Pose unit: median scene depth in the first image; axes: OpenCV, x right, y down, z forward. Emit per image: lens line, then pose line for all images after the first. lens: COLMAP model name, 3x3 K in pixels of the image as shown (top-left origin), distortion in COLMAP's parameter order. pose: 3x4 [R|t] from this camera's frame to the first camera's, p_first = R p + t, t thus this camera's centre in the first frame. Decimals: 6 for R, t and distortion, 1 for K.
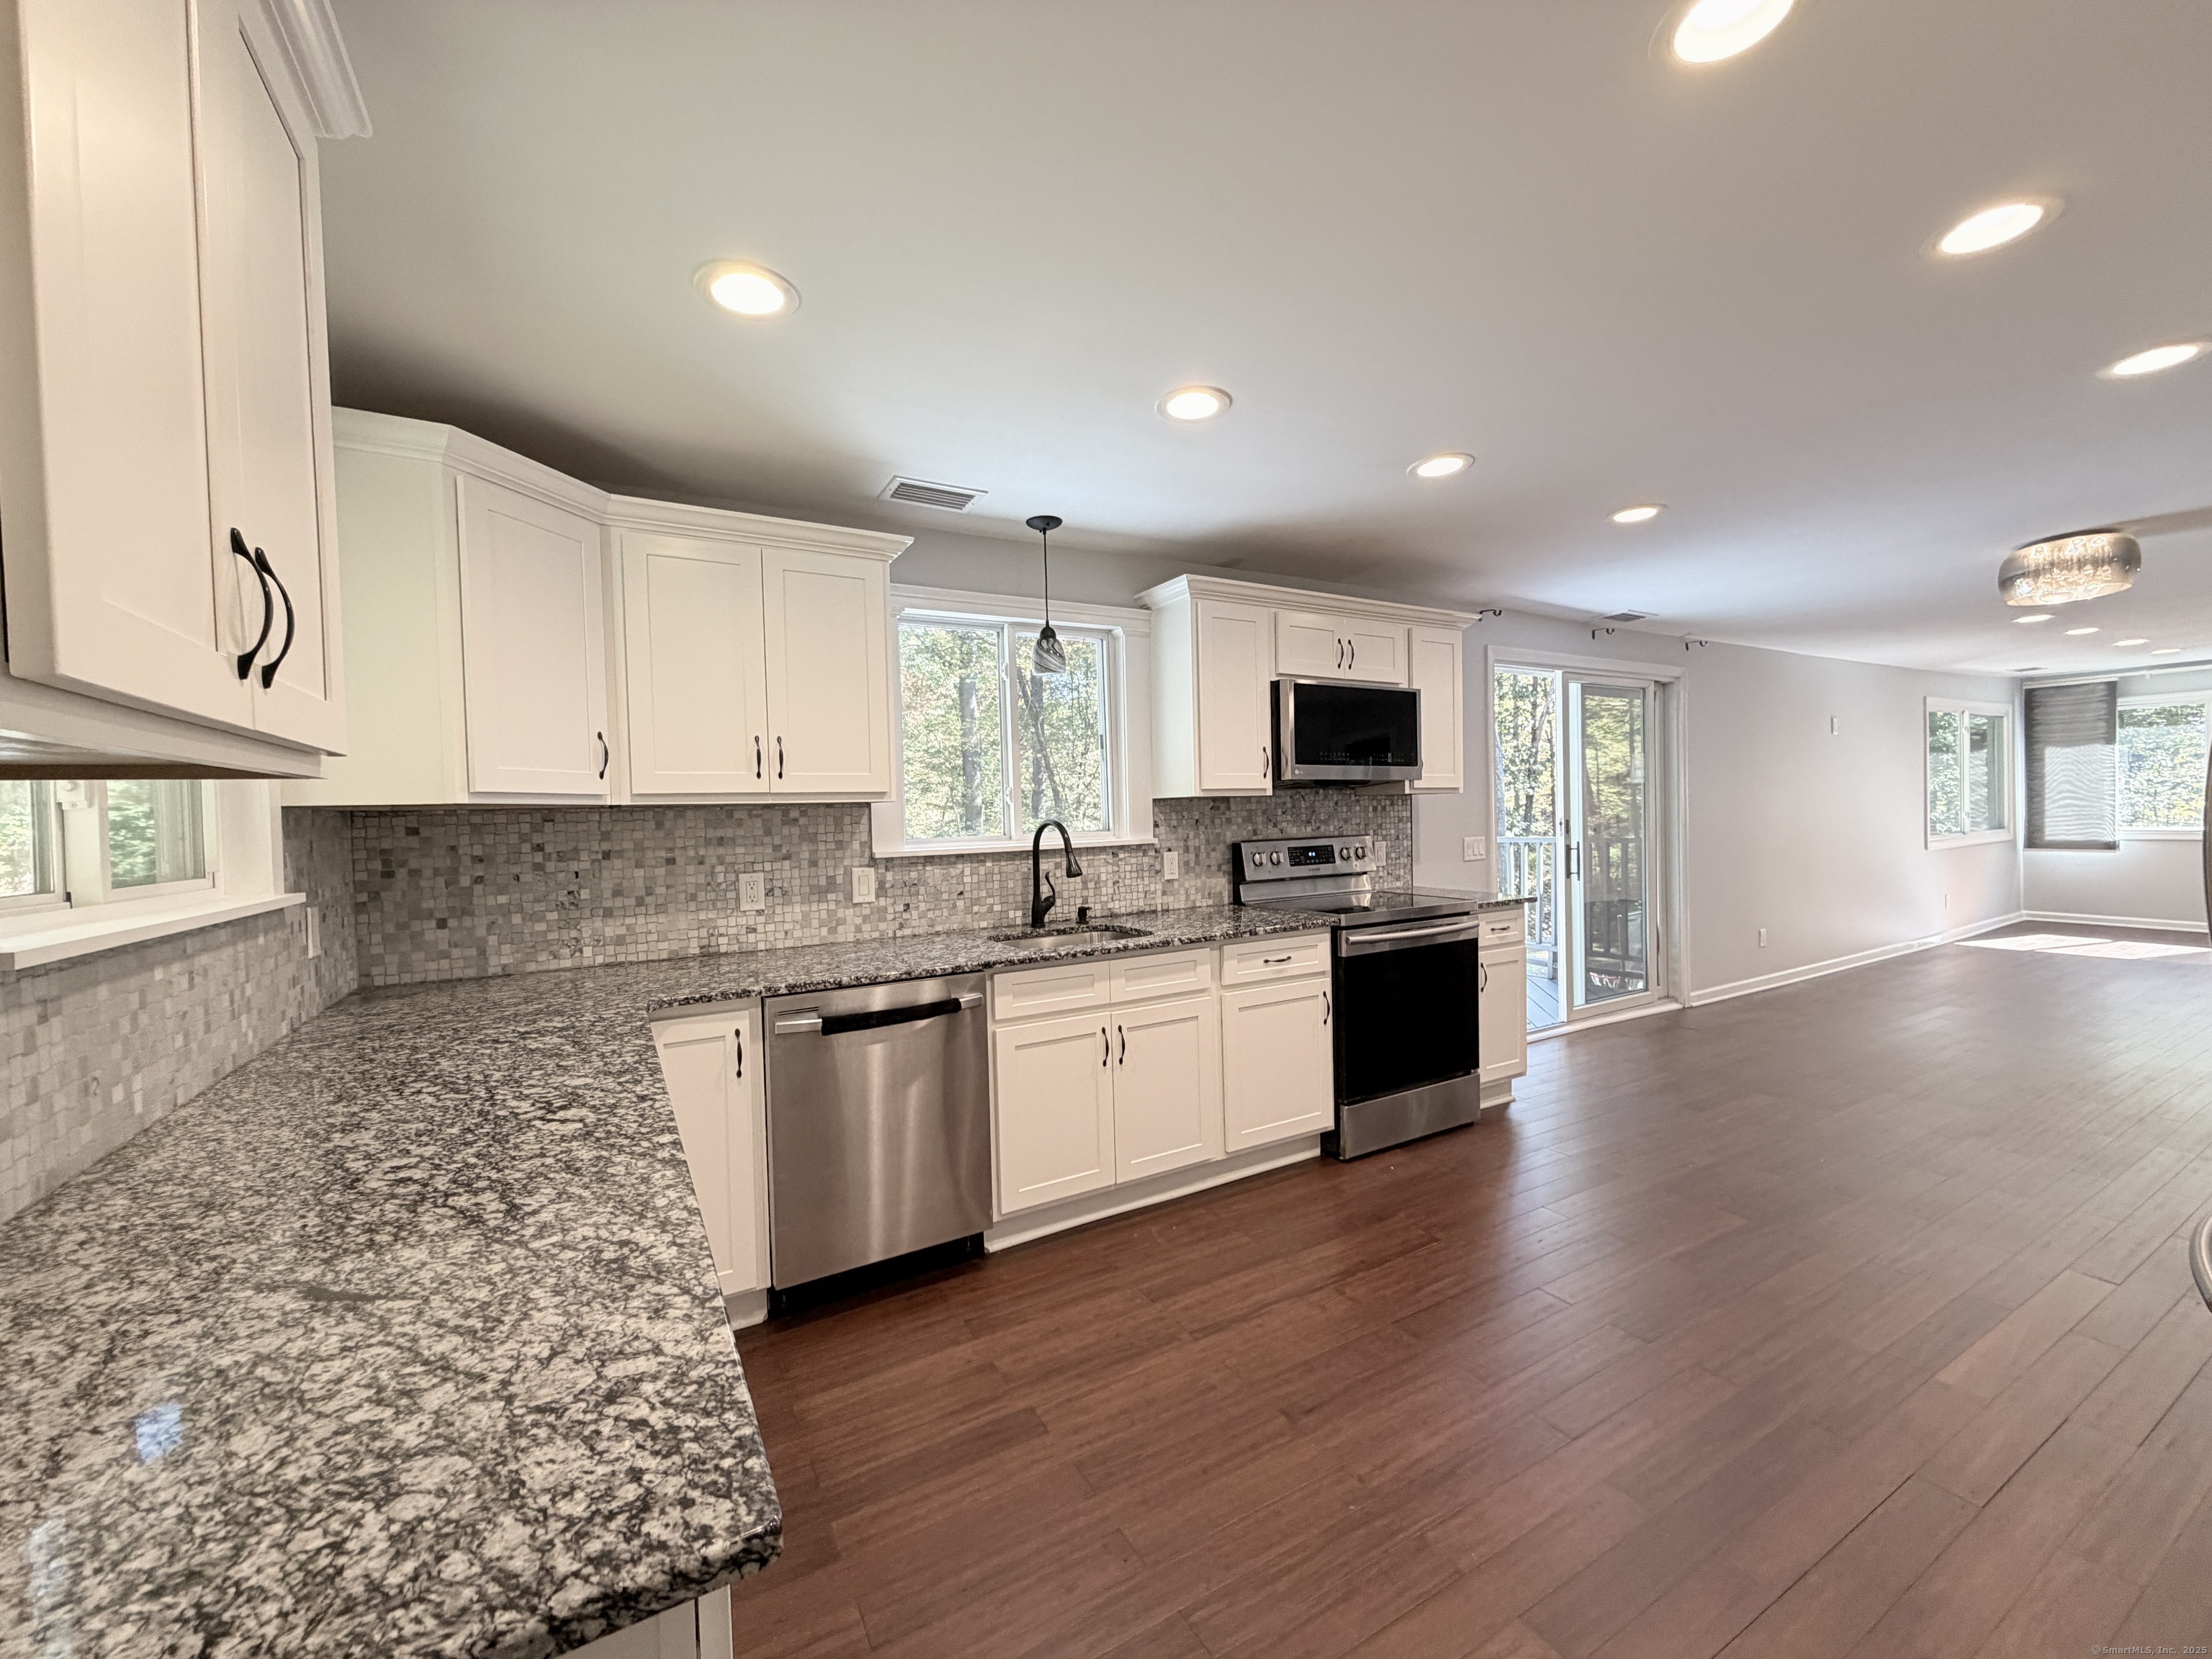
lens RADIAL K [[876.6, 0, 1093.0], [0, 876.6, 833.9], [0, 0, 1]] dist [-0.000111, -0.000410]
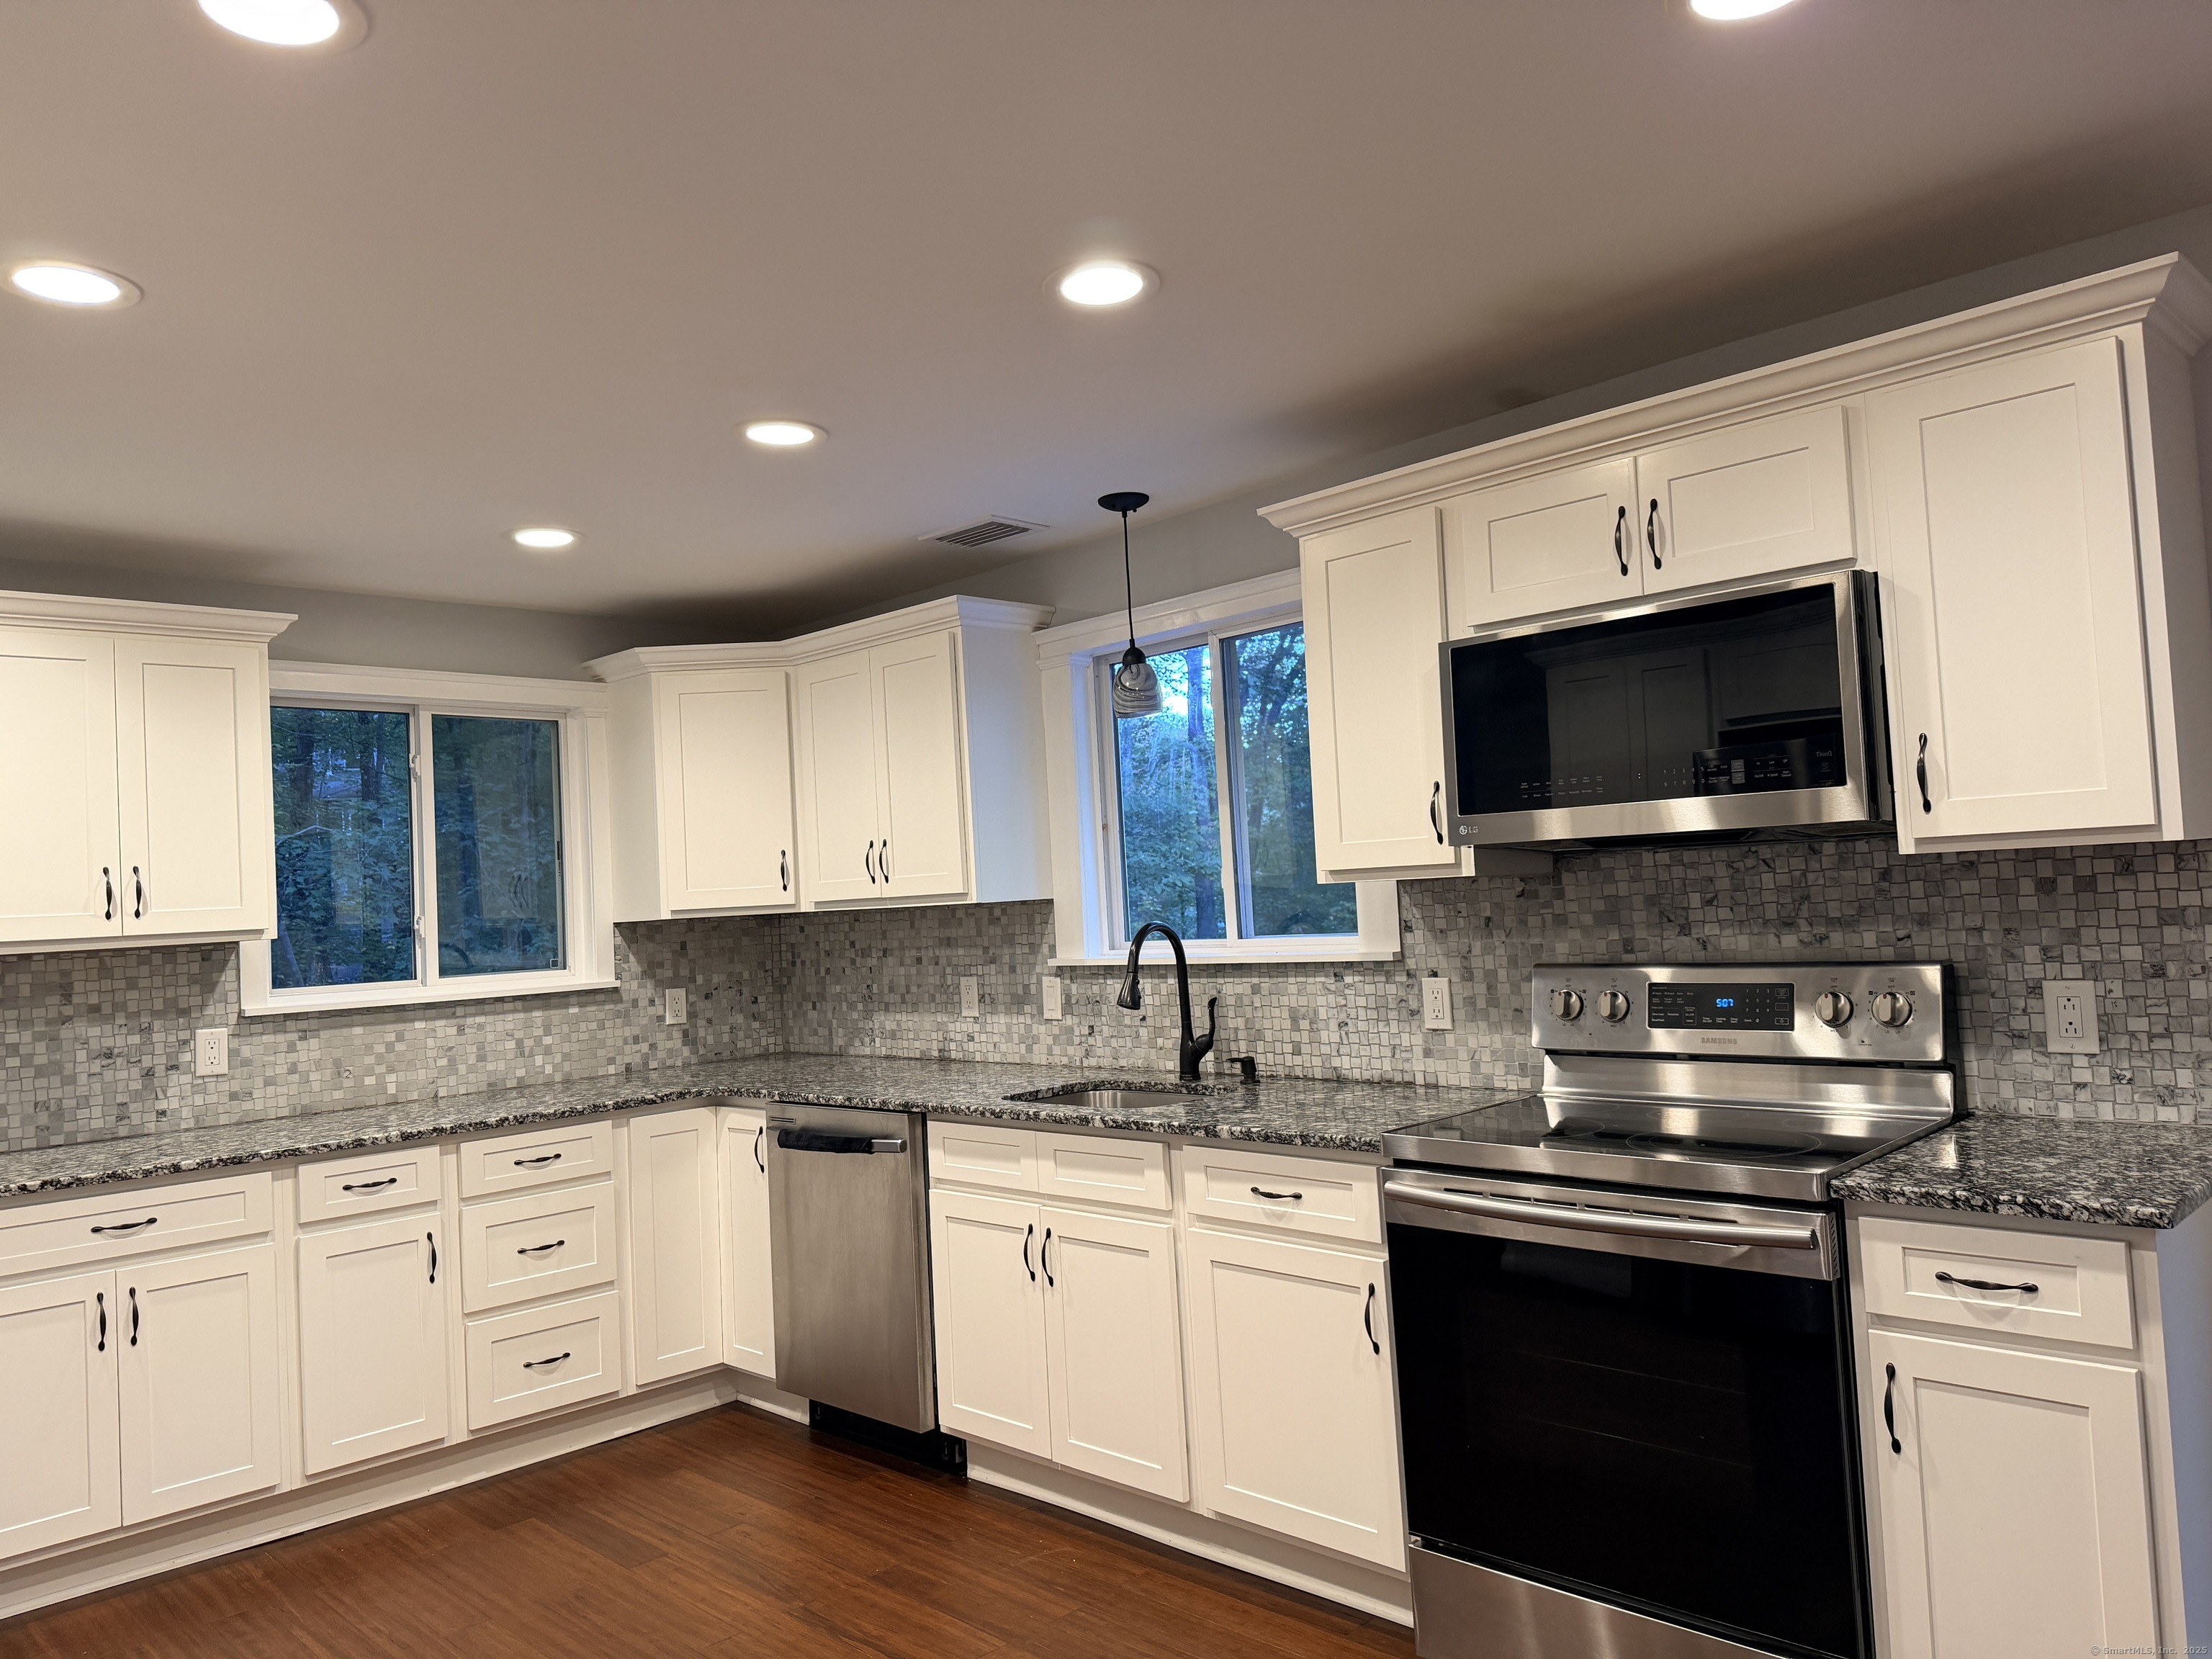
lens RADIAL K [[1531.7, 0, 1108.0], [0, 1531.7, 828.8], [0, 0, 1]] dist [0.086402, -0.115848]
pose [[0.272785, -0.030830, -0.961581, 1.140722], [0.025240, 0.999372, -0.024882, -0.063144], [0.961744, -0.017483, 0.273391, 0.660157]]
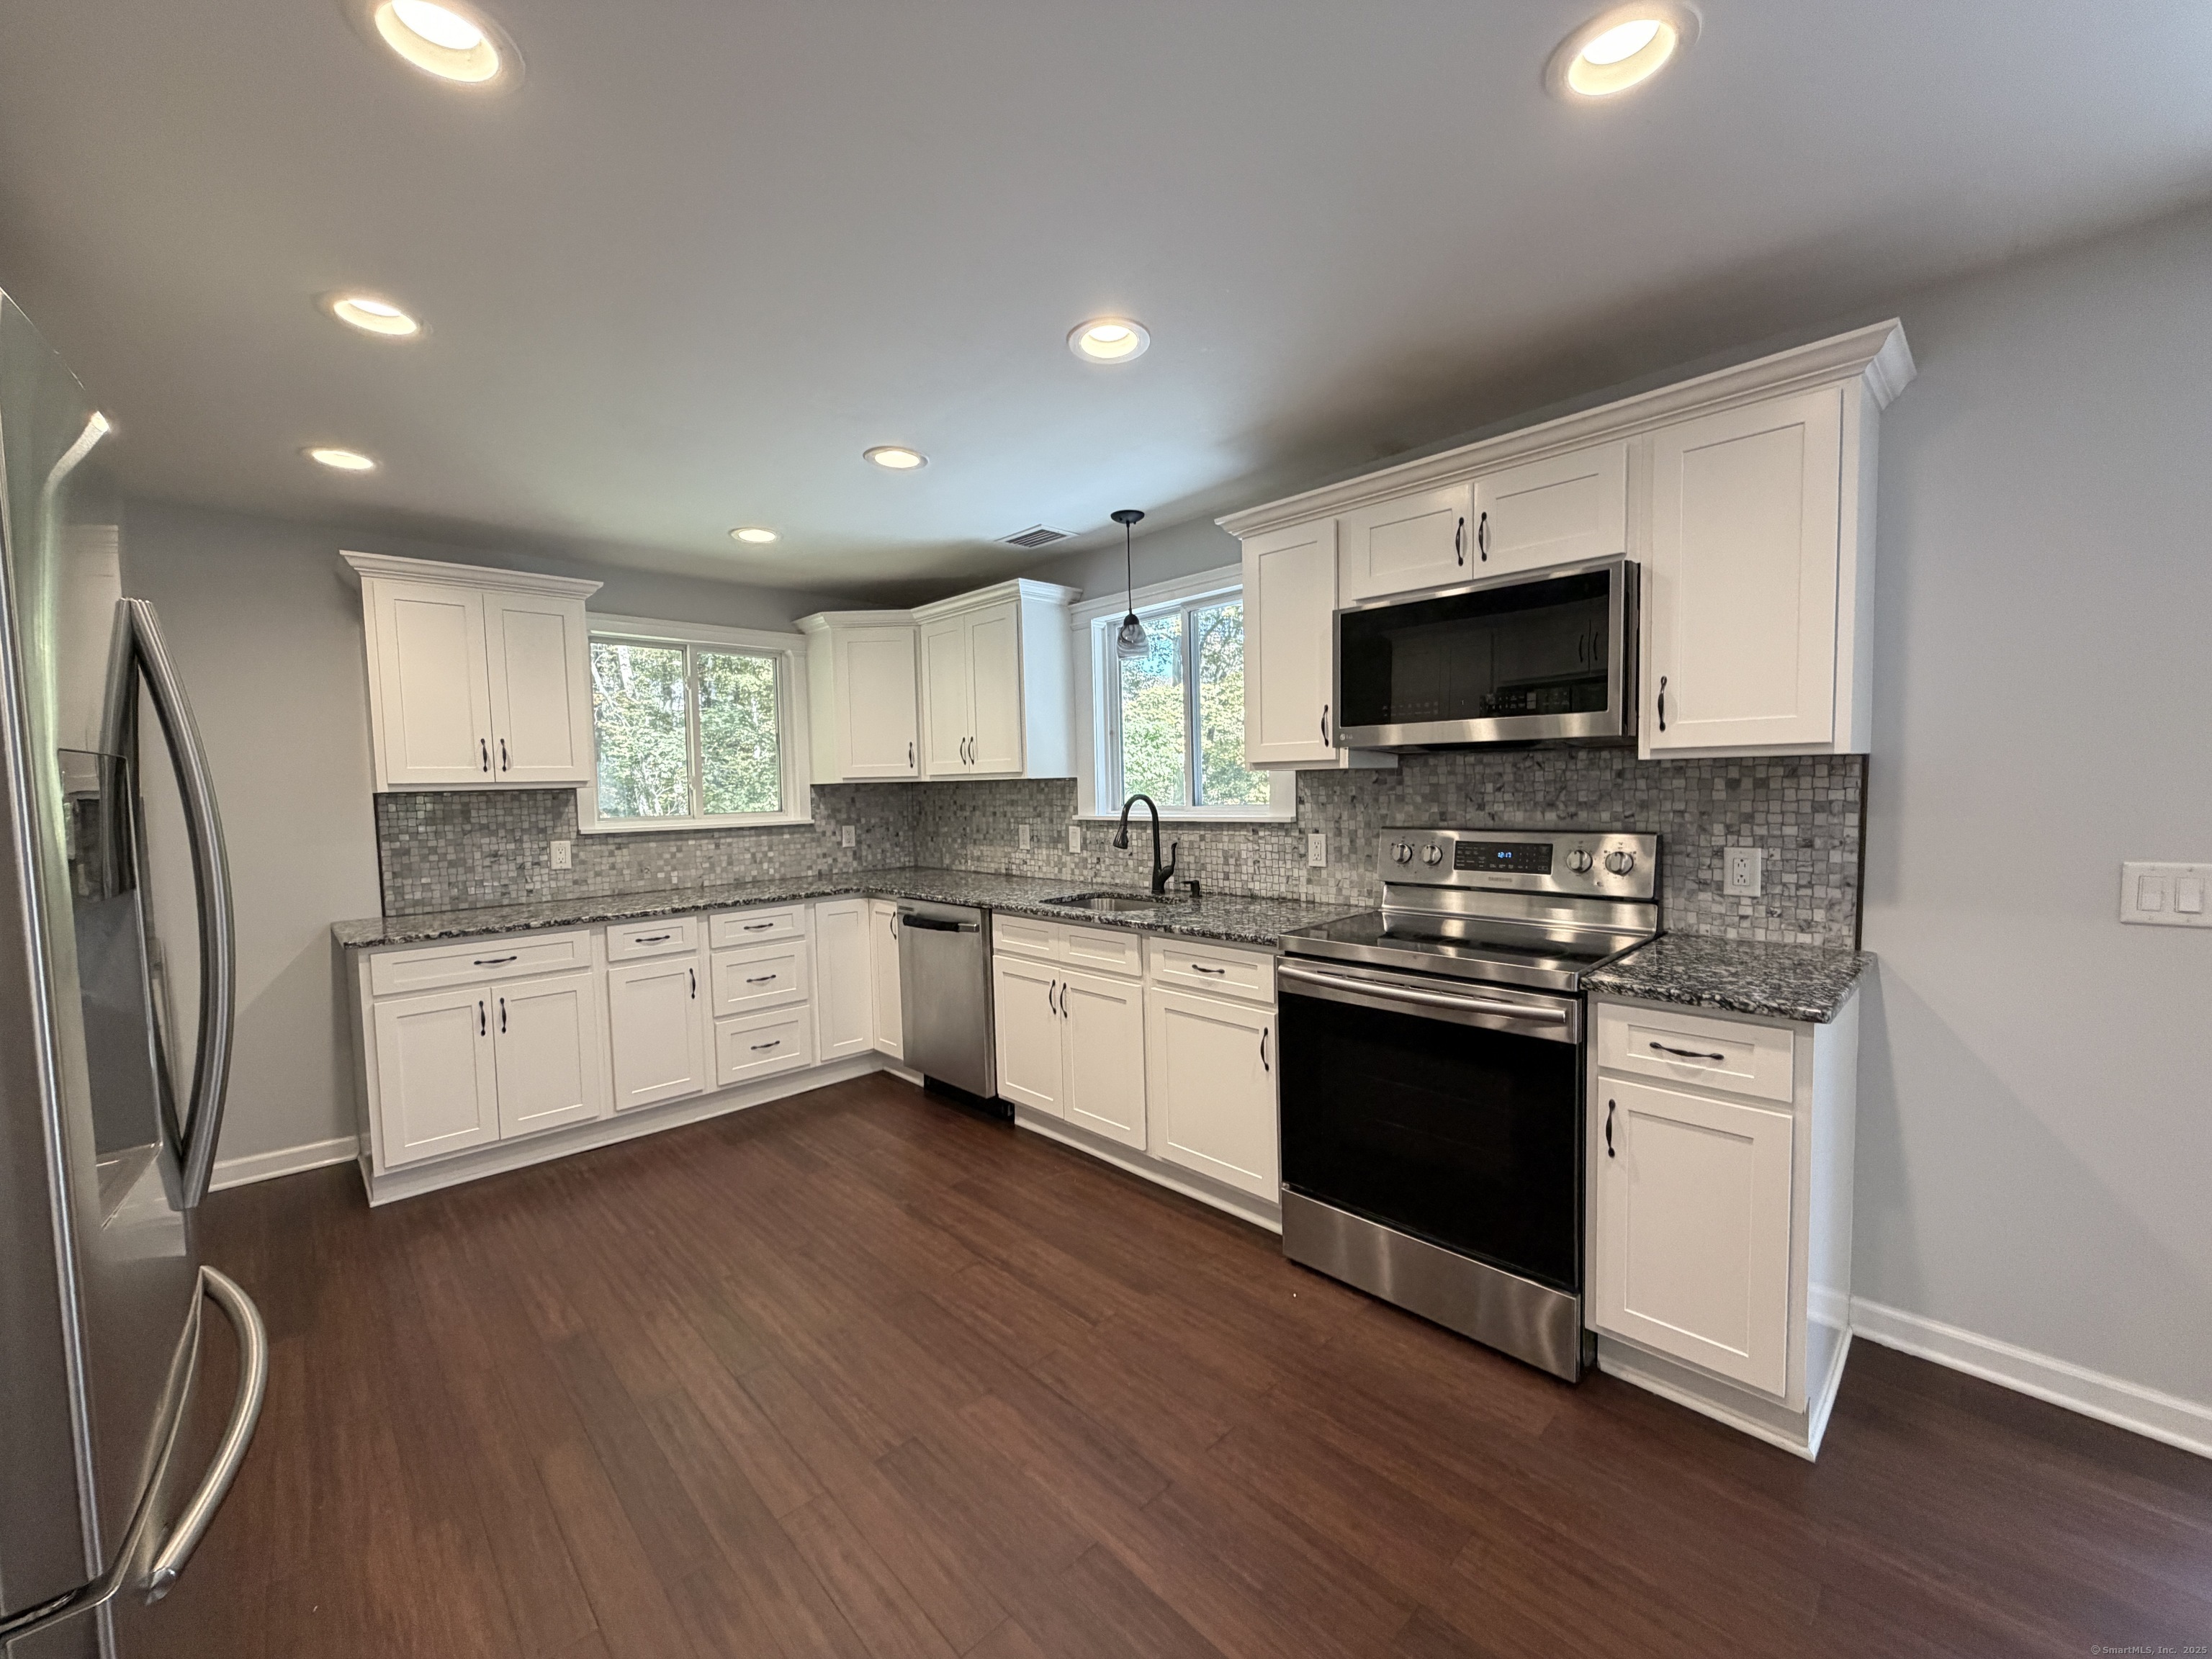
lens RADIAL K [[876.6, 0, 1107.2], [0, 876.6, 833.6], [0, 0, 1]] dist [-0.000111, -0.000410]
pose [[0.254242, 0.077136, -0.964060, 1.020179], [-0.003566, 0.996882, 0.078822, -0.054386], [0.967134, -0.016602, 0.253725, 0.712729]]
